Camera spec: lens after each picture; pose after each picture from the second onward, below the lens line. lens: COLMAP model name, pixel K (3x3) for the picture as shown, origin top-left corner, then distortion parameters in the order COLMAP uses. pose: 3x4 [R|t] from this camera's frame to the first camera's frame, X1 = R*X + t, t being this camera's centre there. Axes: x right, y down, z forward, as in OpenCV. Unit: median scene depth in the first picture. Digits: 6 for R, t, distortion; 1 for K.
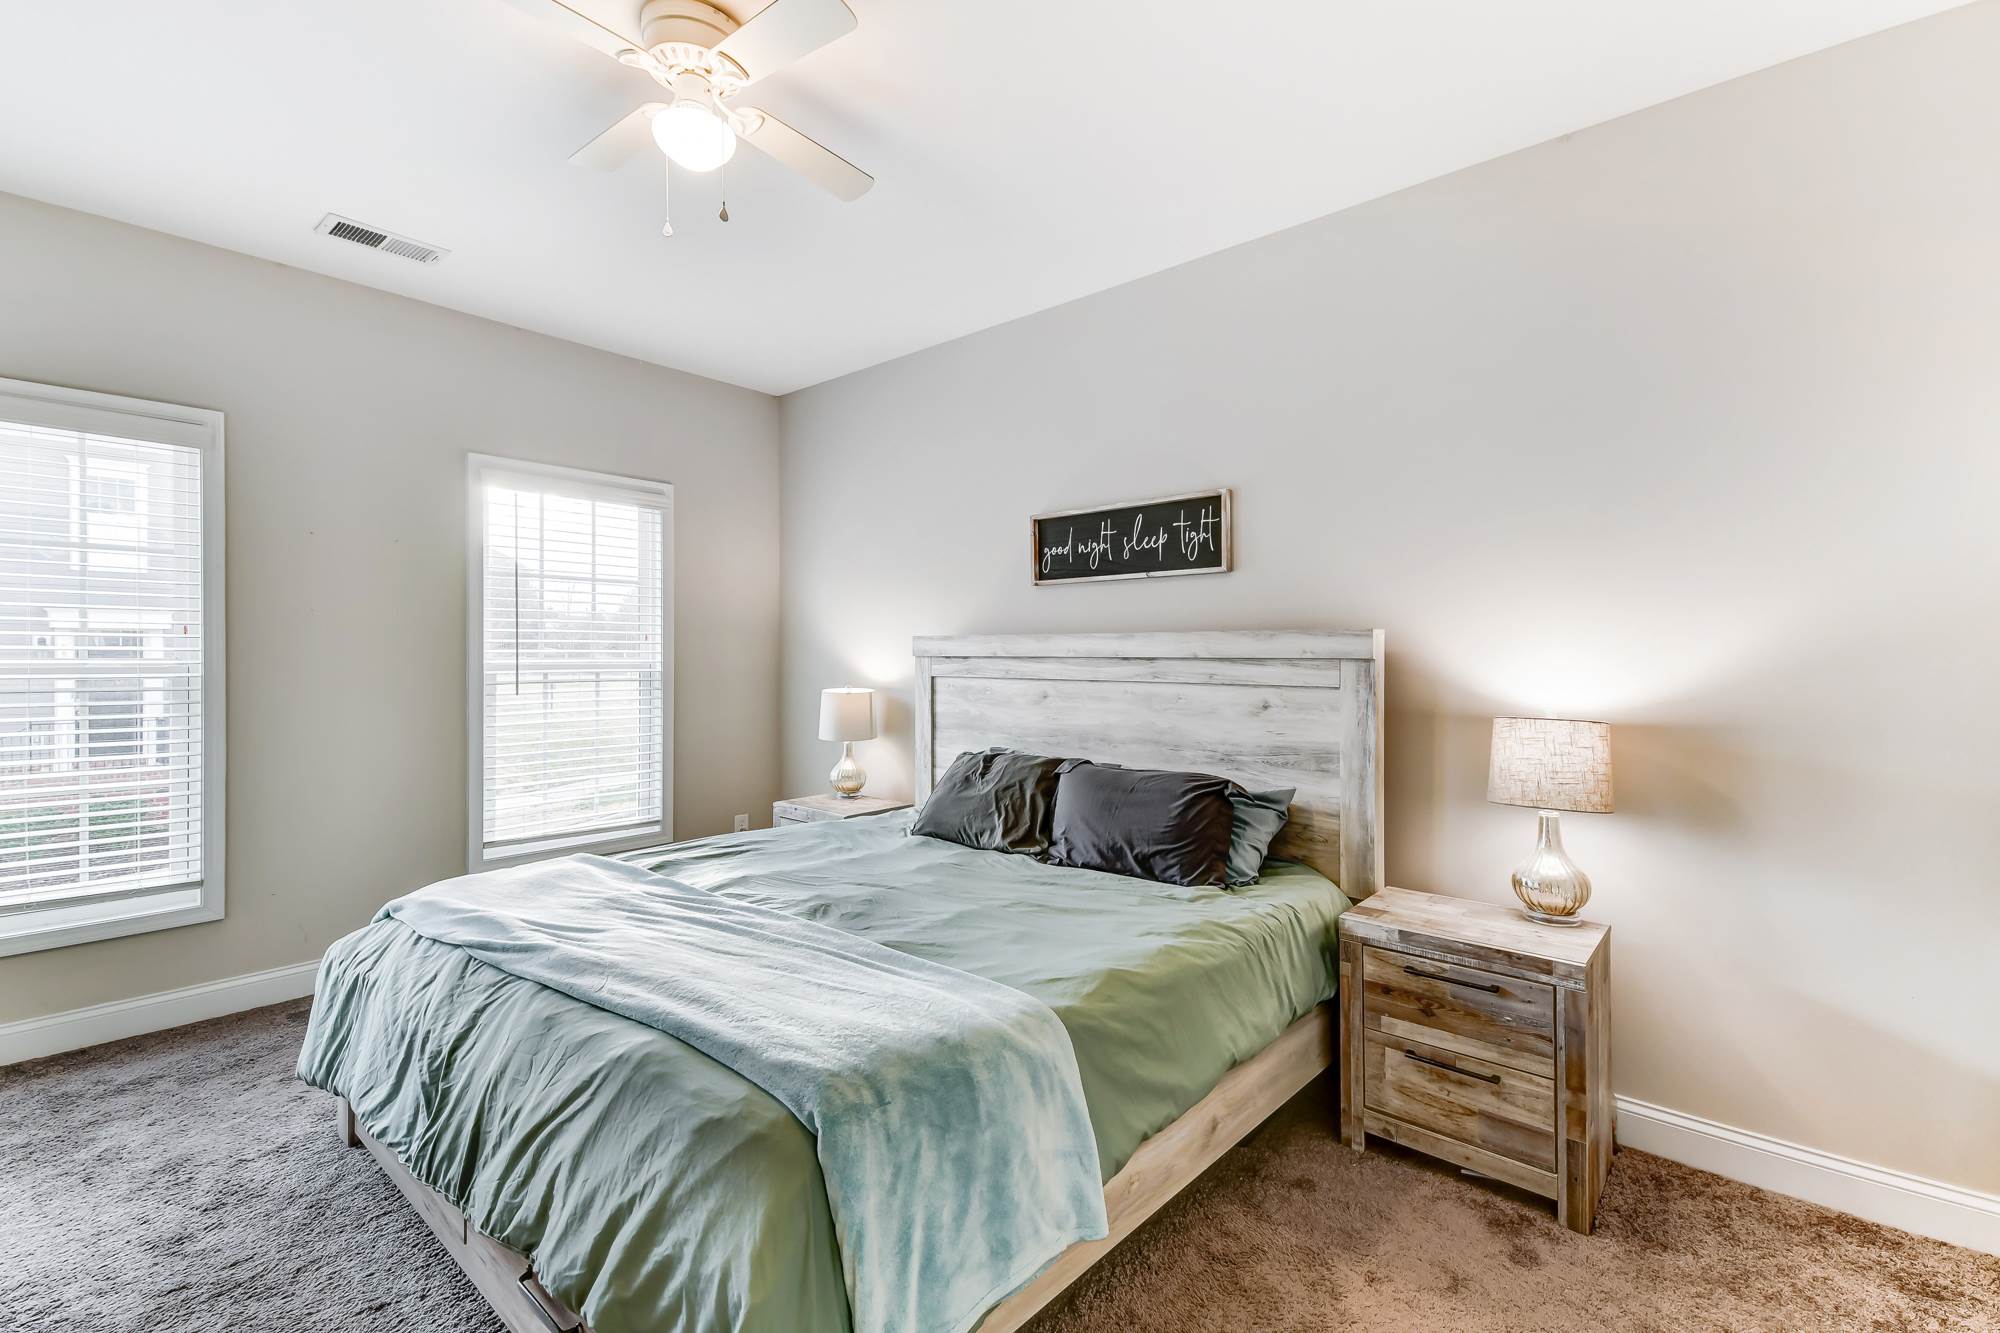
lens RADIAL K [[897.3, 0, 999.9], [0, 897.3, 653.3], [0, 0, 1]] dist [0.056592, -0.019220]
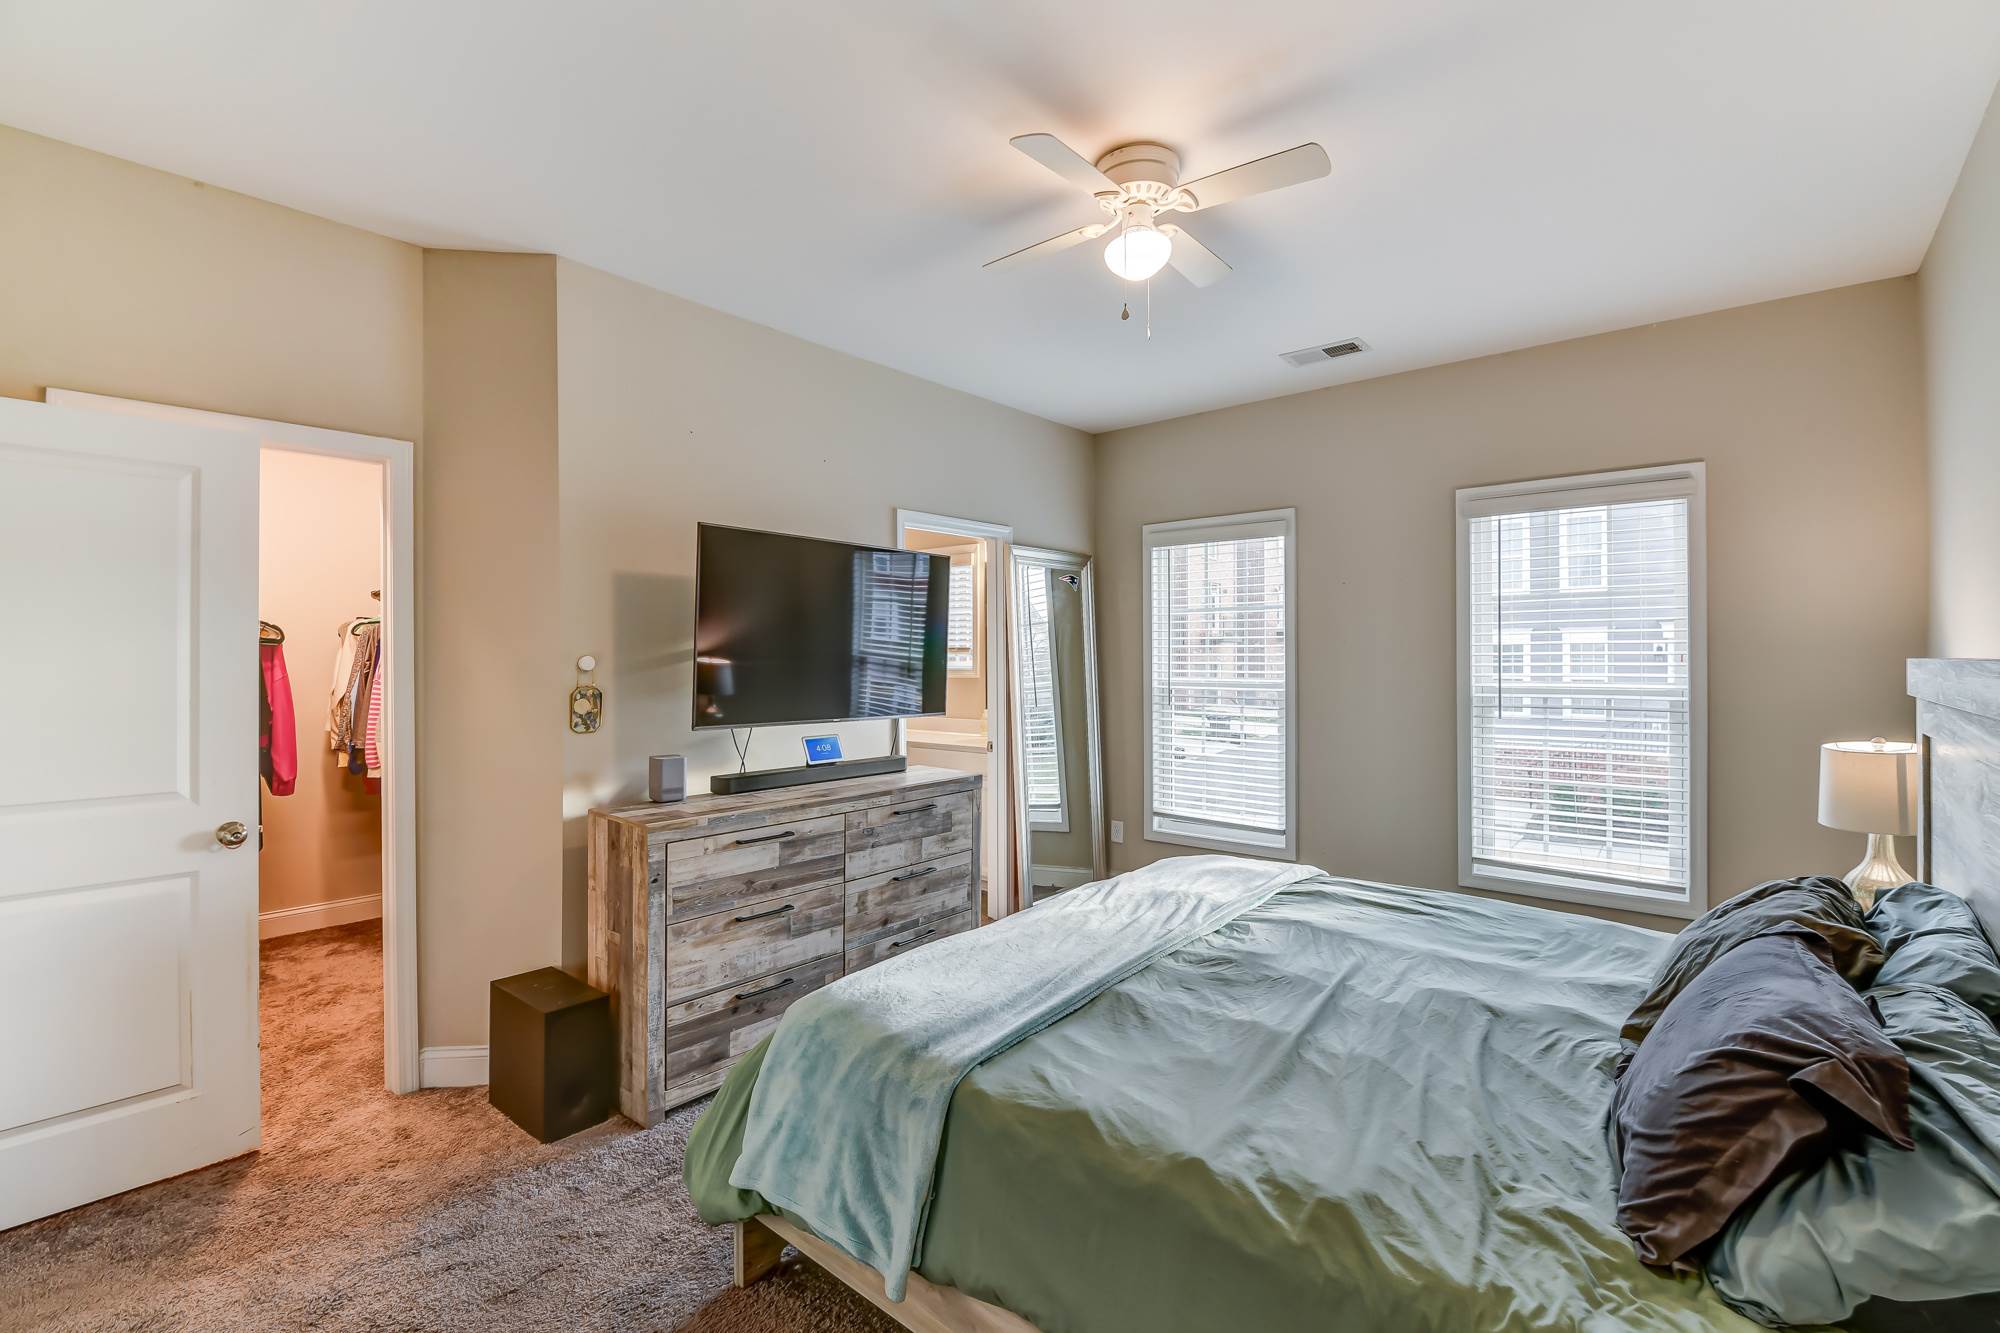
lens RADIAL K [[857.8, 0, 997.7], [0, 857.8, 654.3], [0, 0, 1]] dist [0.029745, -0.015666]
pose [[0.043324, -0.008351, -0.999026, 0.467936], [0.009939, 0.999919, -0.007928, -0.027307], [0.999012, -0.009586, 0.043403, 0.470137]]
